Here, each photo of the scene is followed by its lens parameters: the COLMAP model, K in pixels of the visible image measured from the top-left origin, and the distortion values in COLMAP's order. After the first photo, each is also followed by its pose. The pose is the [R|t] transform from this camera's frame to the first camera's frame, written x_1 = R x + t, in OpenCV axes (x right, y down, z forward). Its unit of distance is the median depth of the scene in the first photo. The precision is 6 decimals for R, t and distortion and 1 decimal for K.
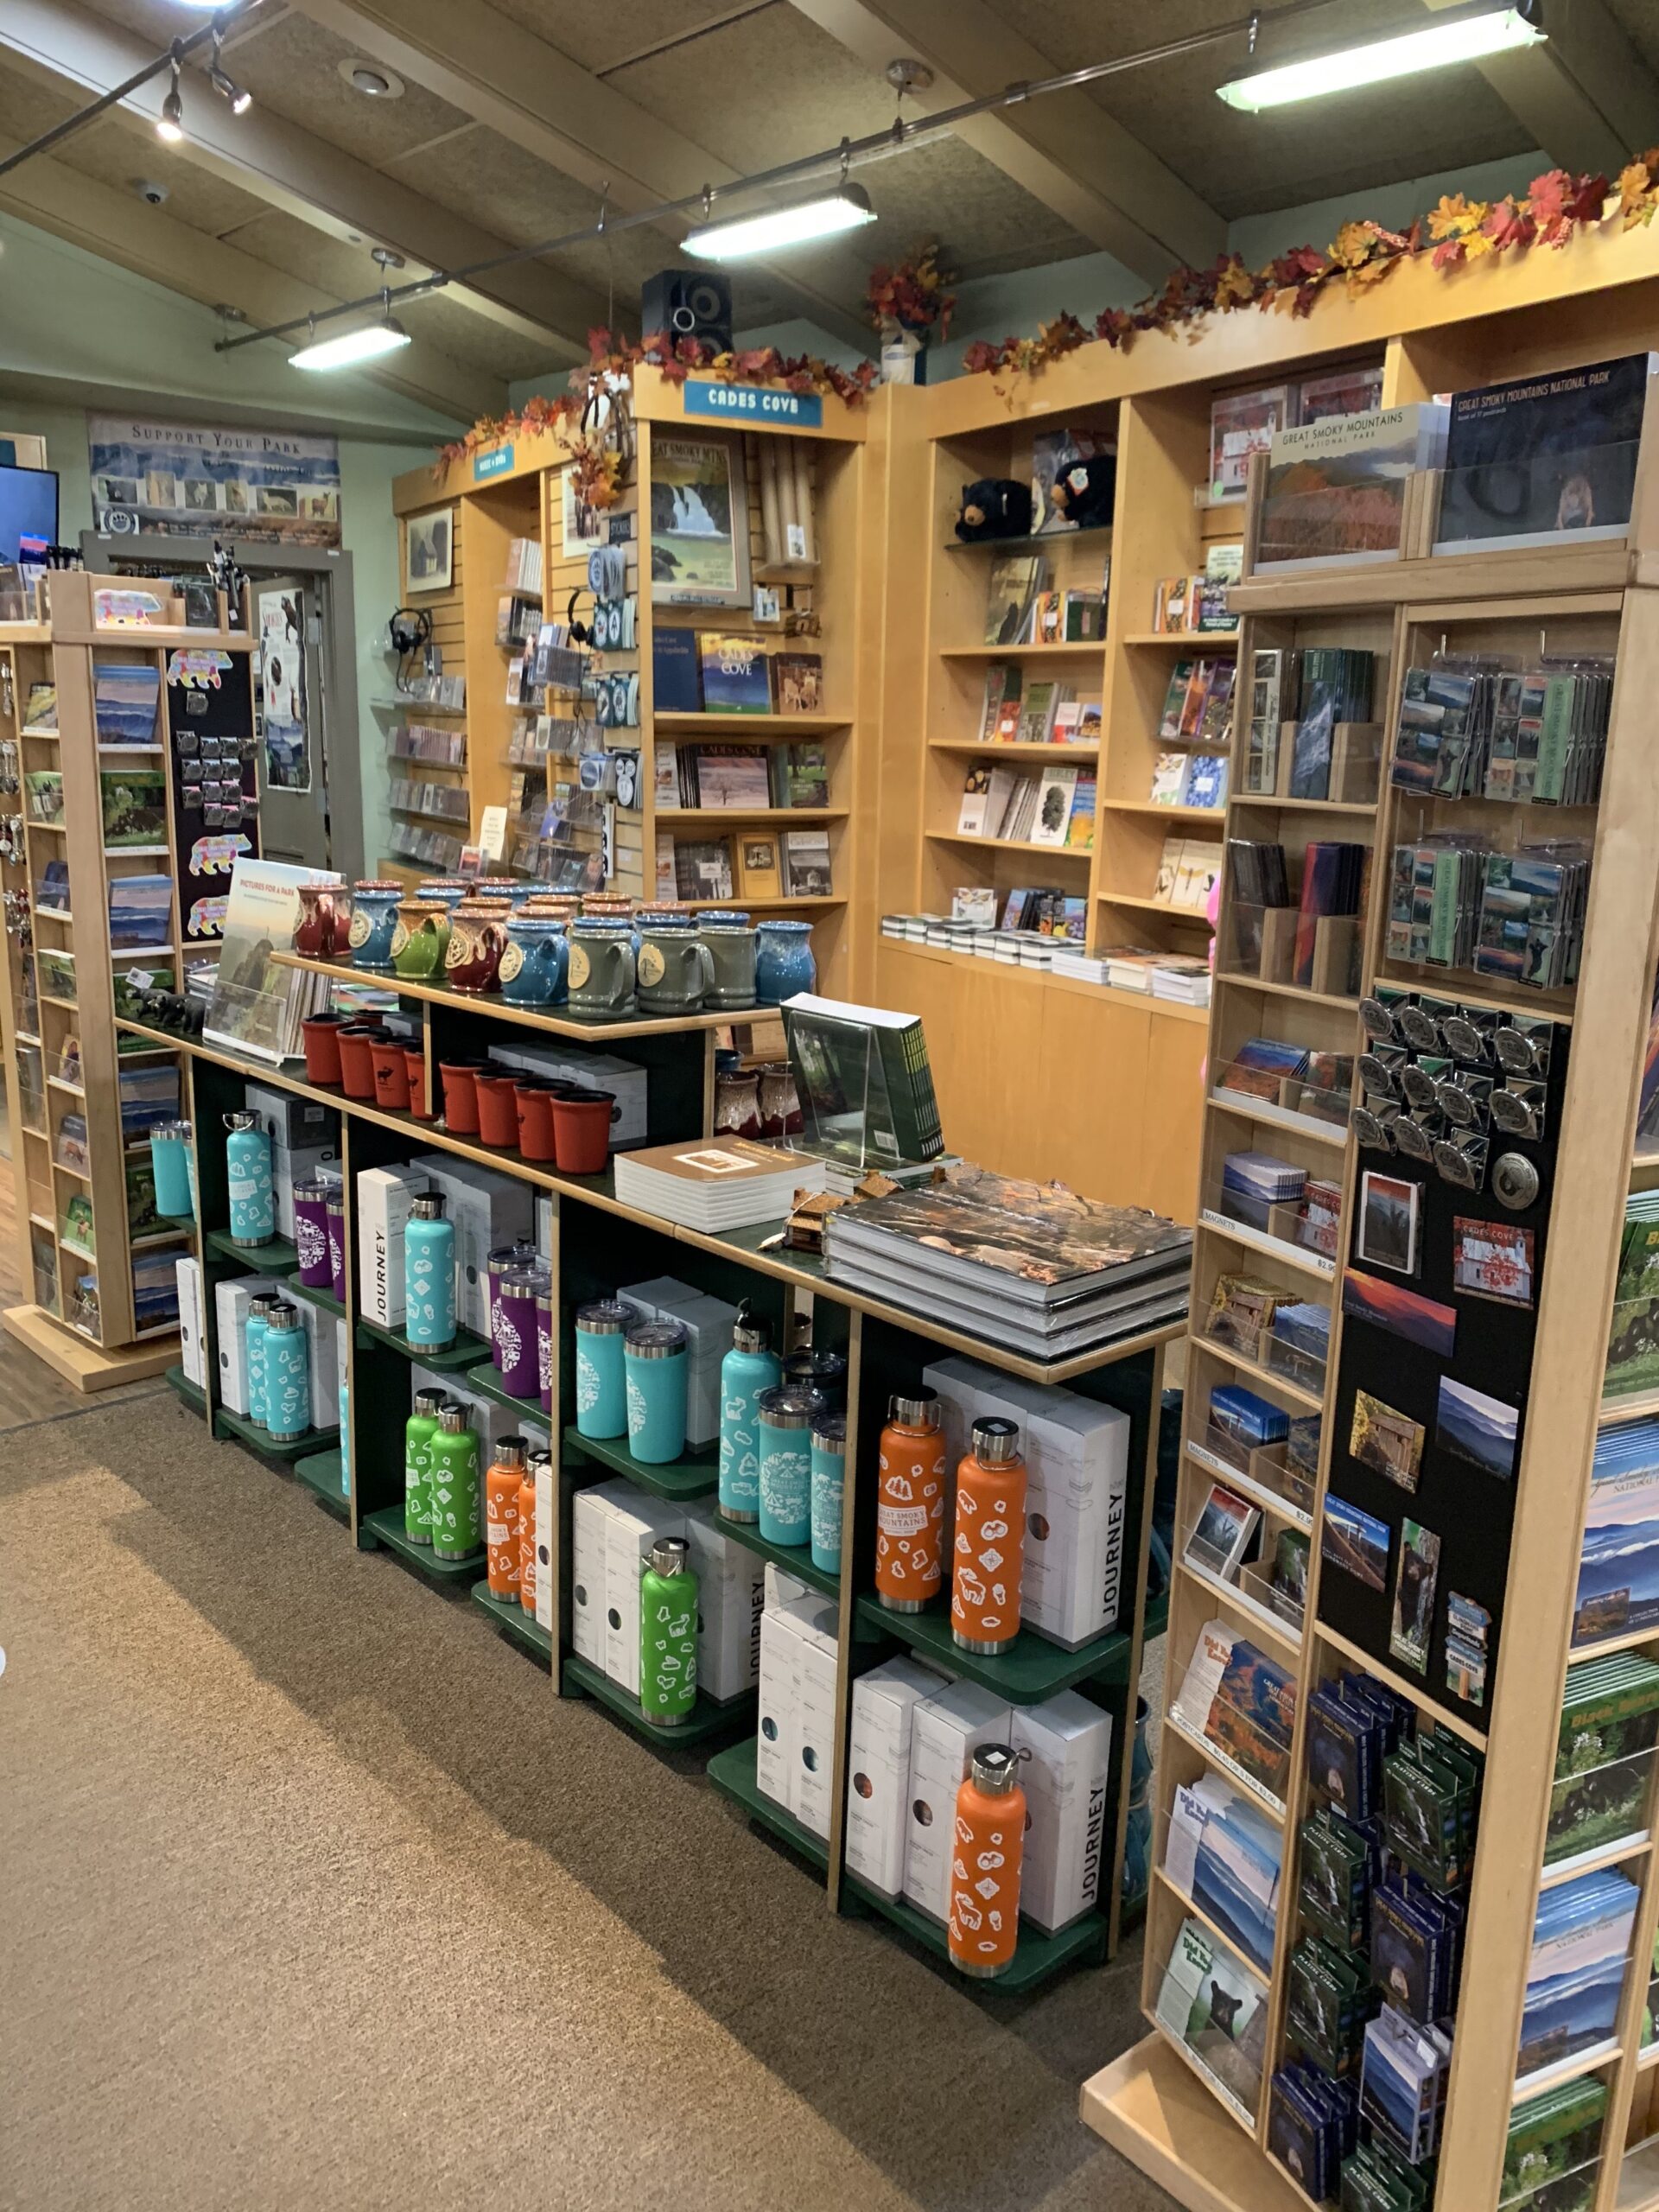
lens RADIAL K [[1691.2, 0, 868.8], [0, 1691.2, 1144.0], [0, 0, 1]] dist [-0.003183, -0.002923]
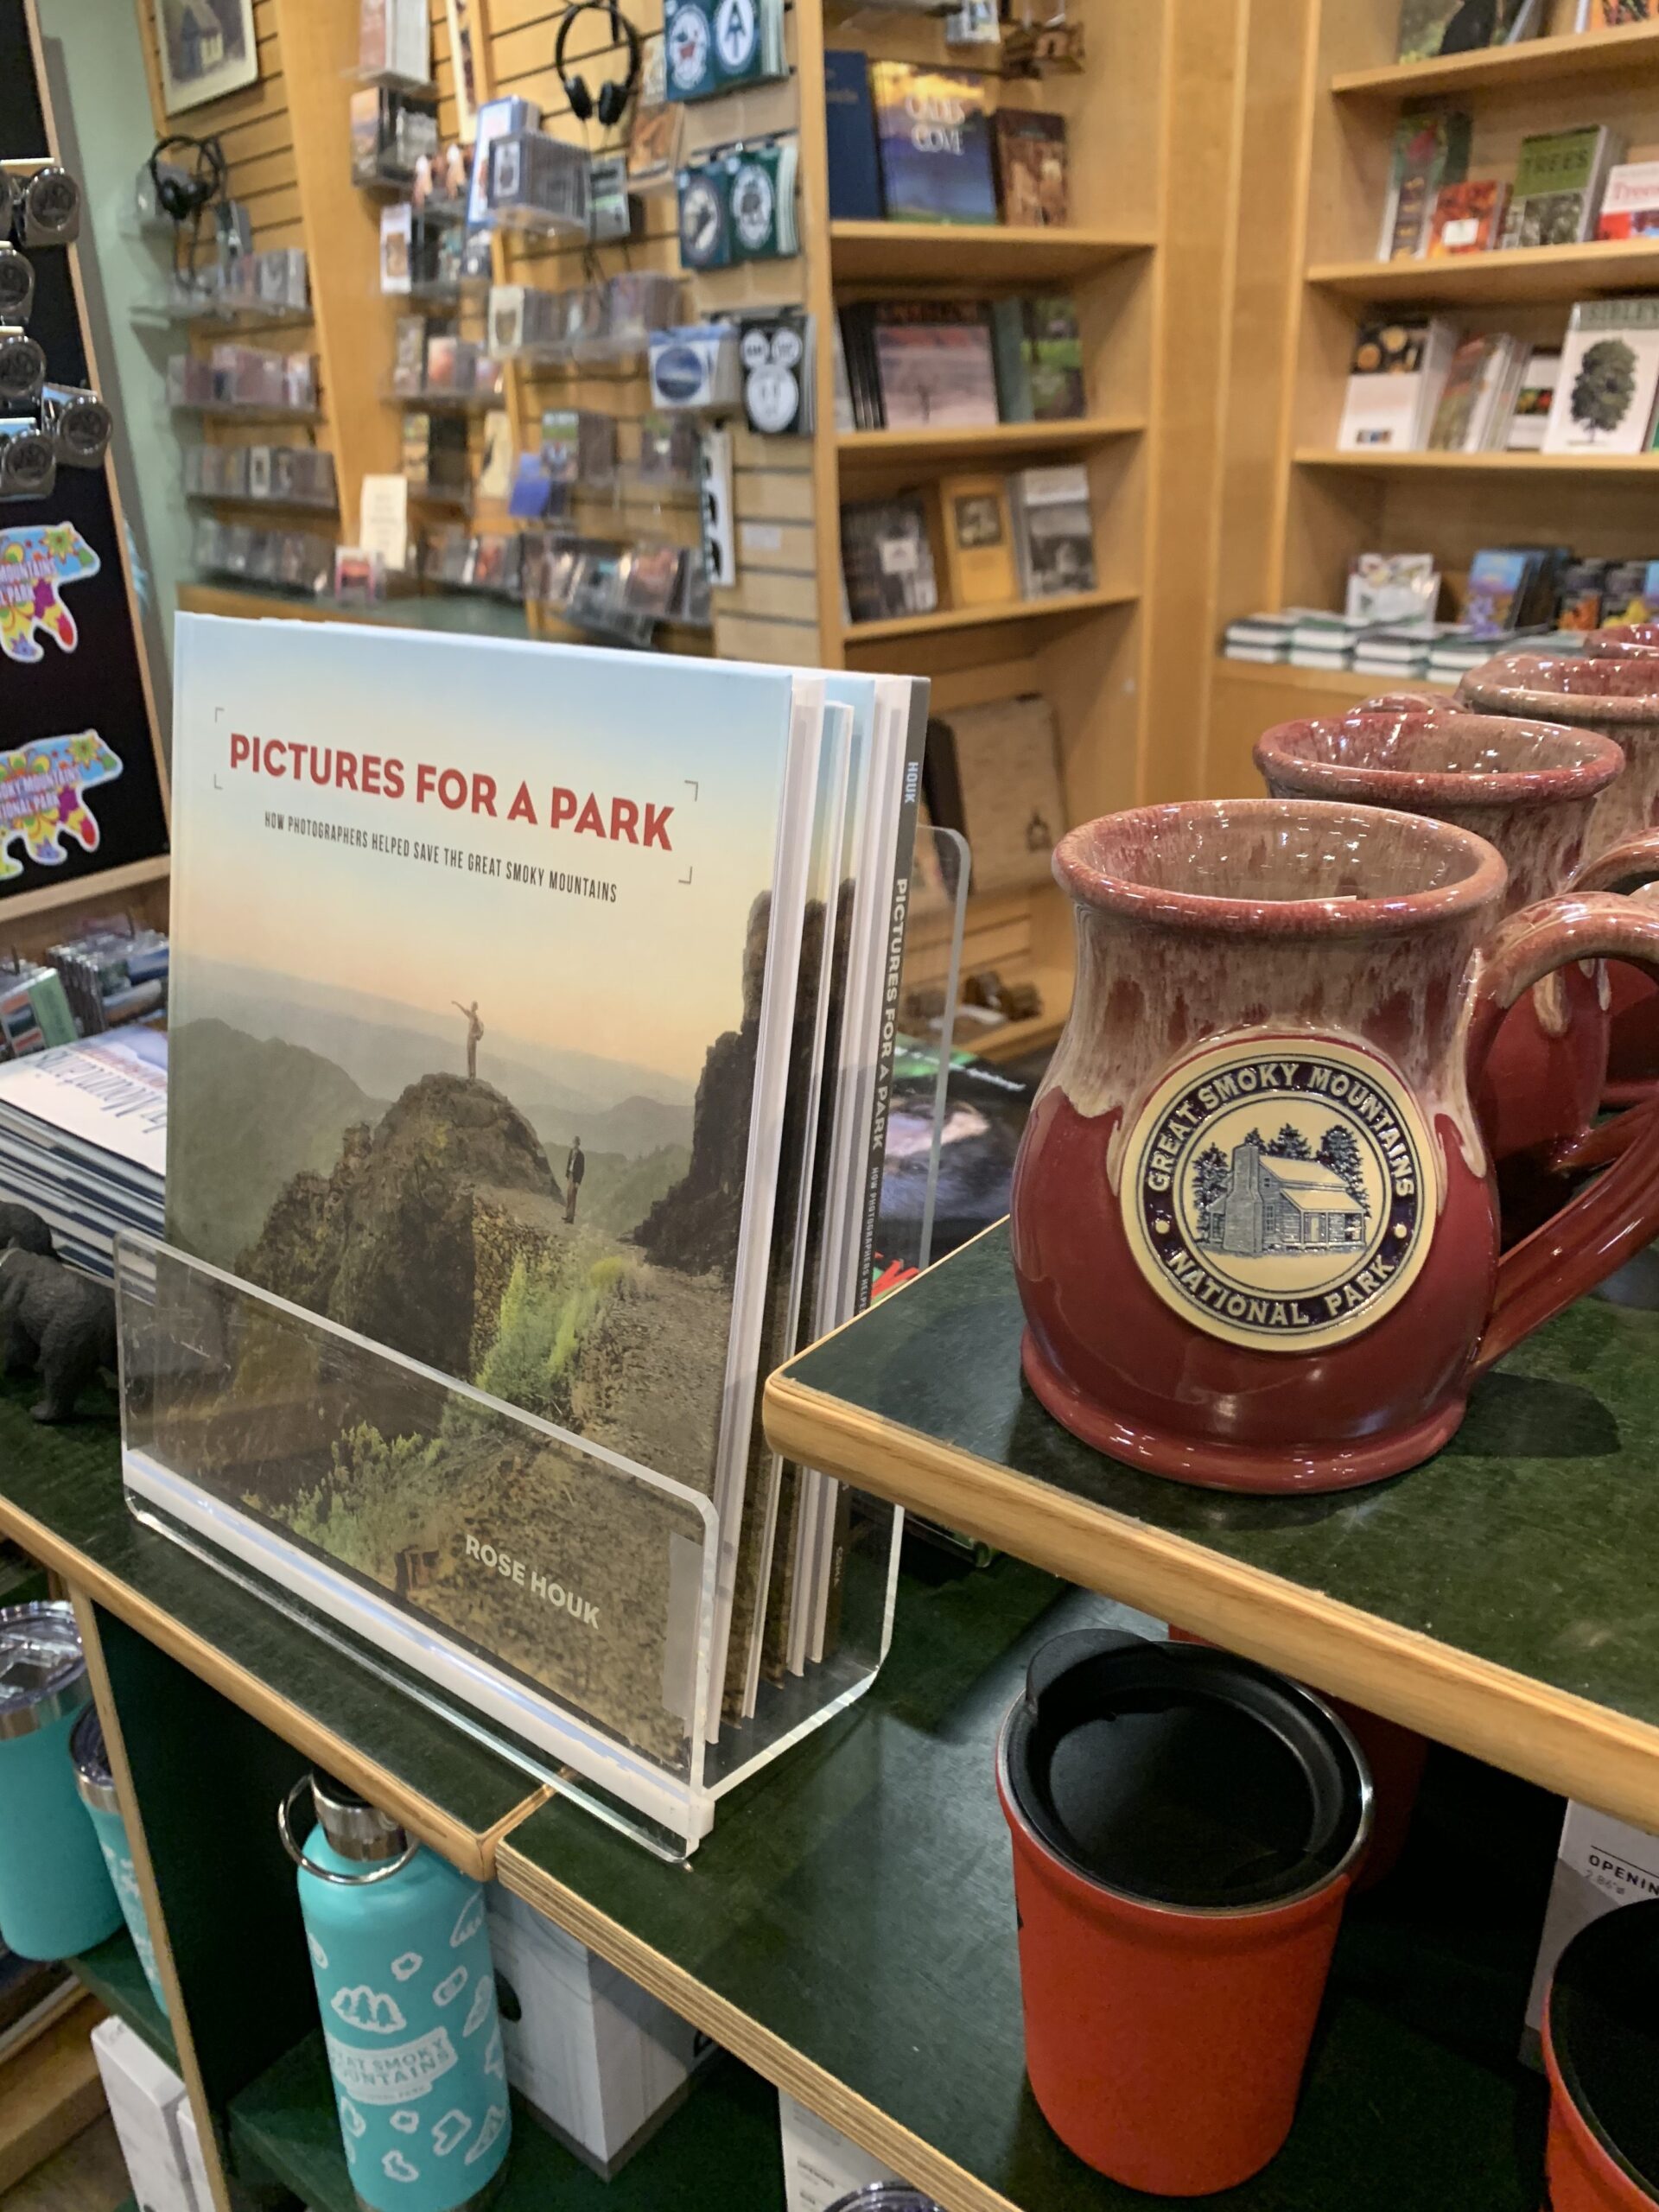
lens RADIAL K [[1682.1, 0, 829.5], [0, 1682.1, 1106.0], [0, 0, 1]] dist [-0.050824, 0.041131]
pose [[0.988556, -0.107727, 0.105605, -0.191496], [0.089324, 0.982121, 0.165707, -0.082409], [-0.121568, -0.154377, 0.980504, 0.469824]]
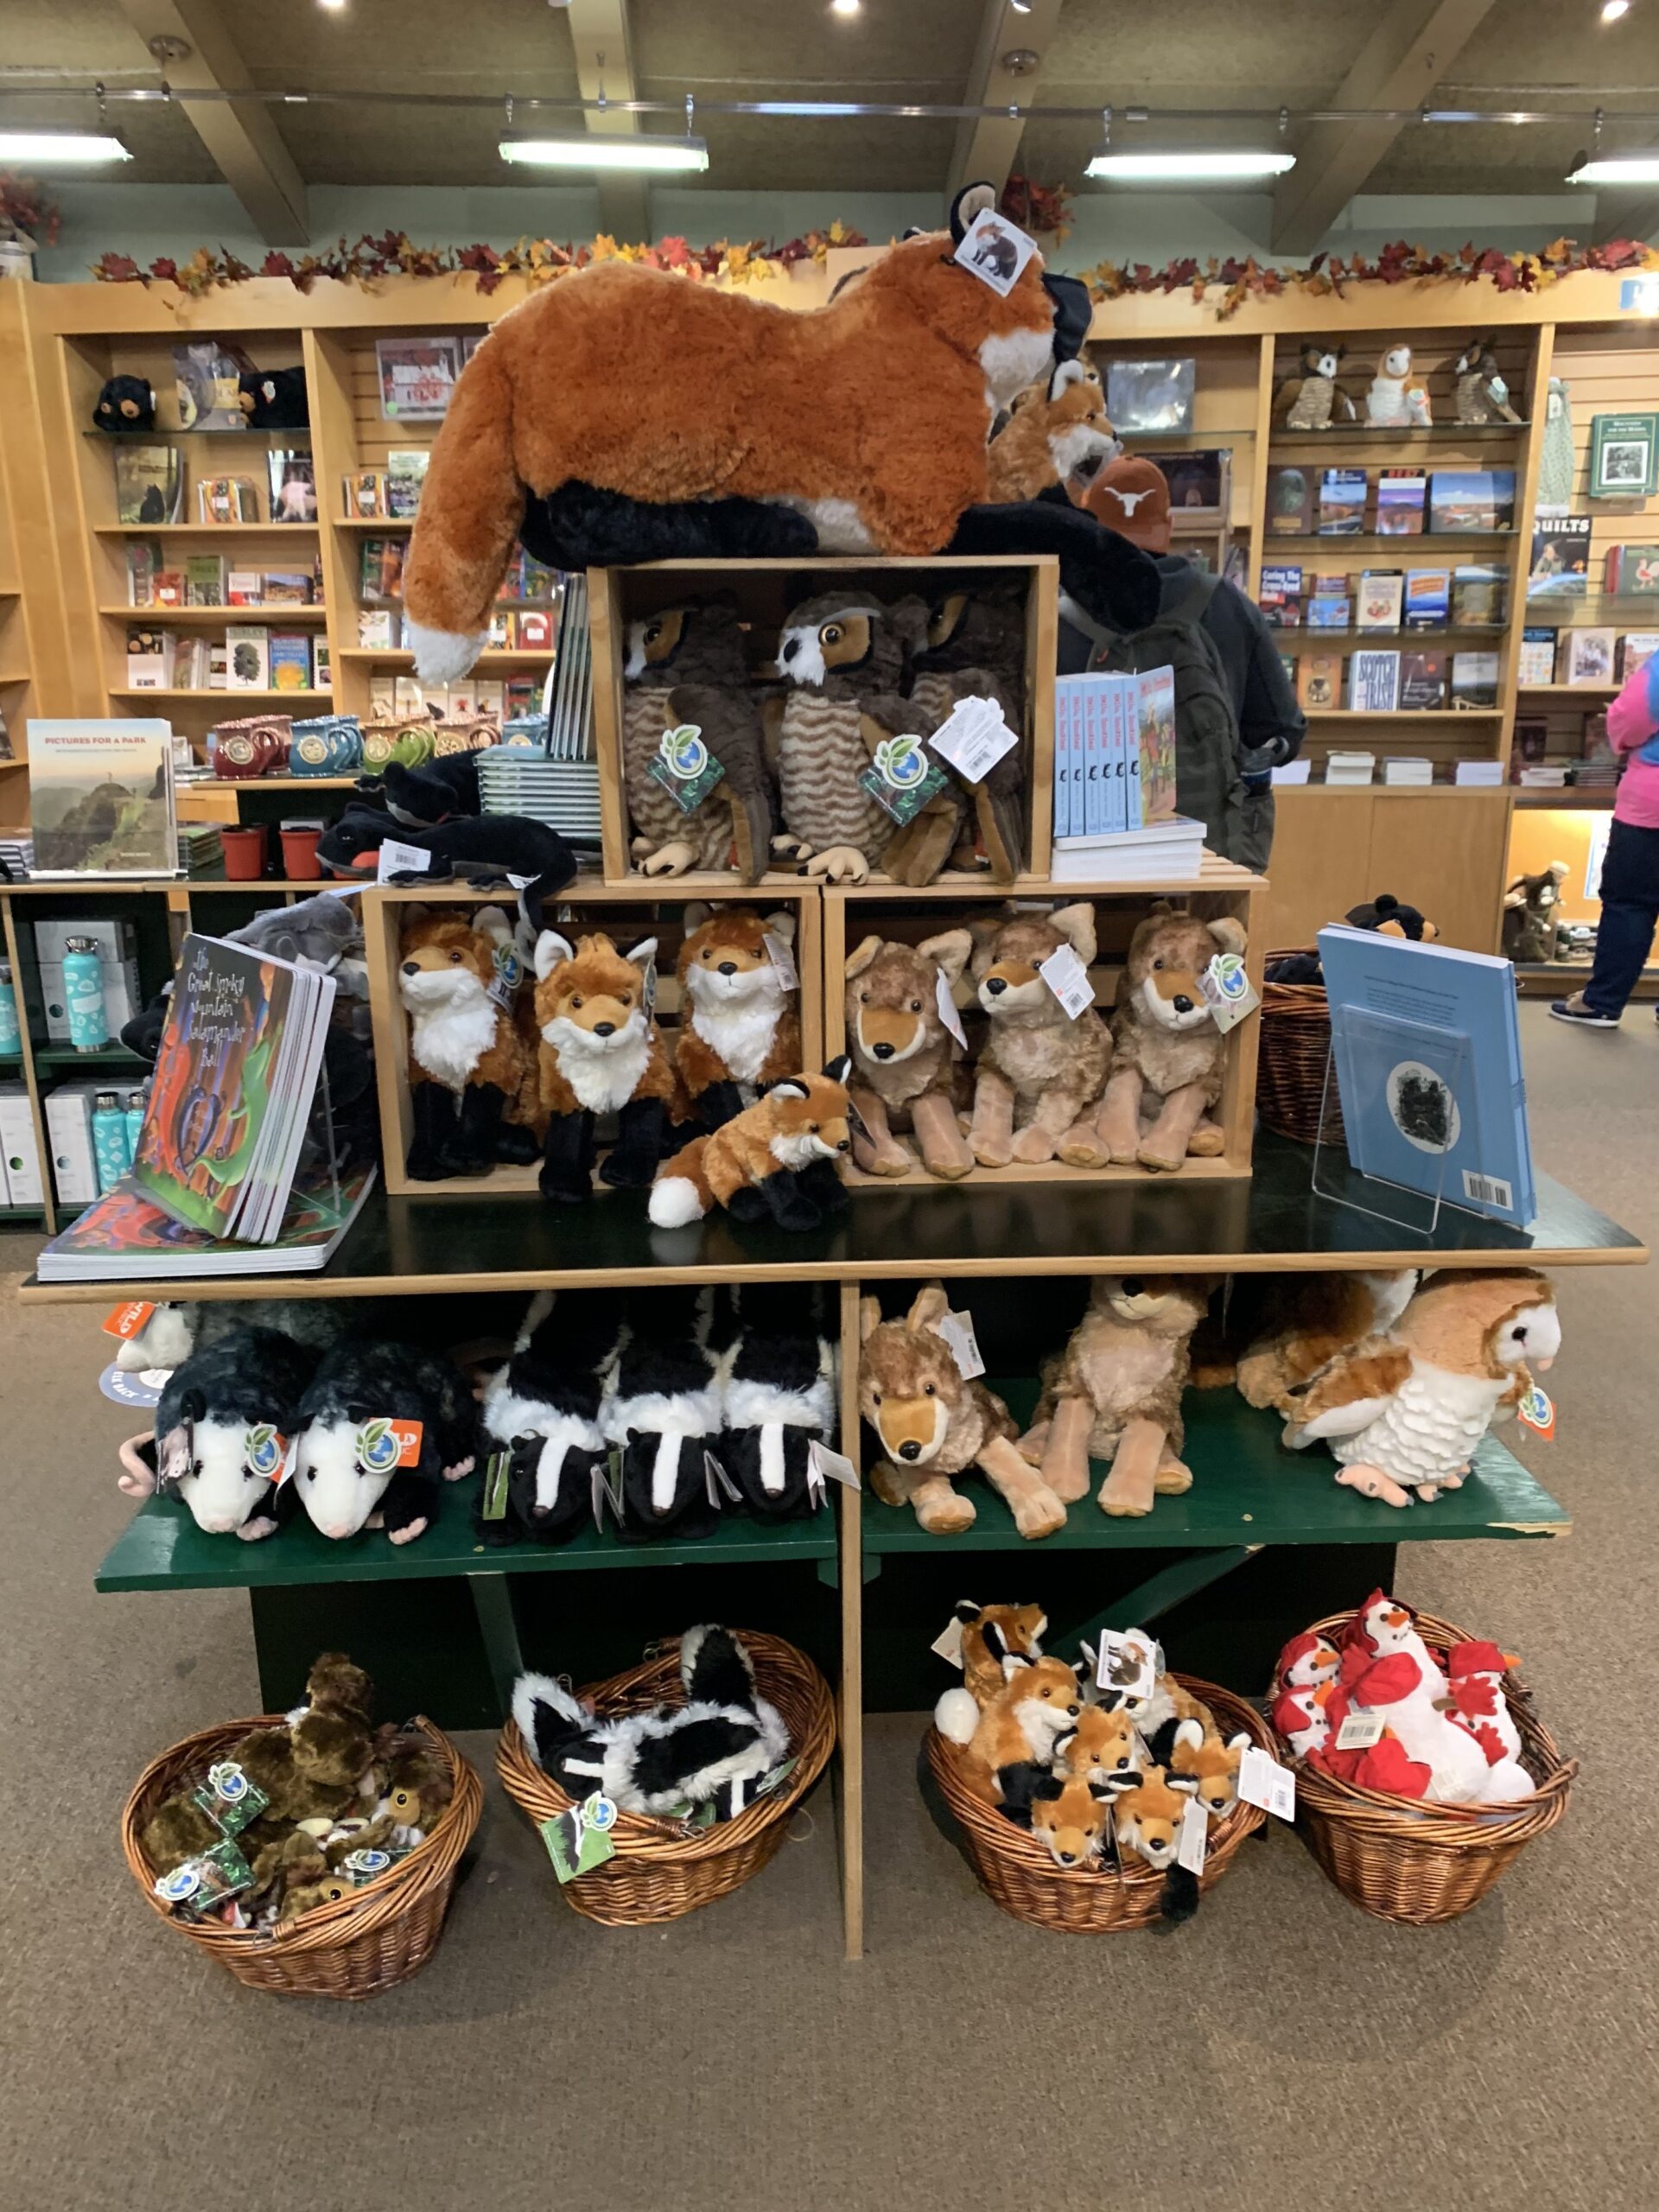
lens RADIAL K [[1638.7, 0, 829.5], [0, 1638.7, 1106.0], [0, 0, 1]] dist [0.008122, 0.002695]
pose [[0.640691, -0.250243, 0.725874, -0.527124], [0.203624, 0.966923, 0.153615, 0.013149], [-0.740305, 0.049386, 0.670454, -0.078626]]
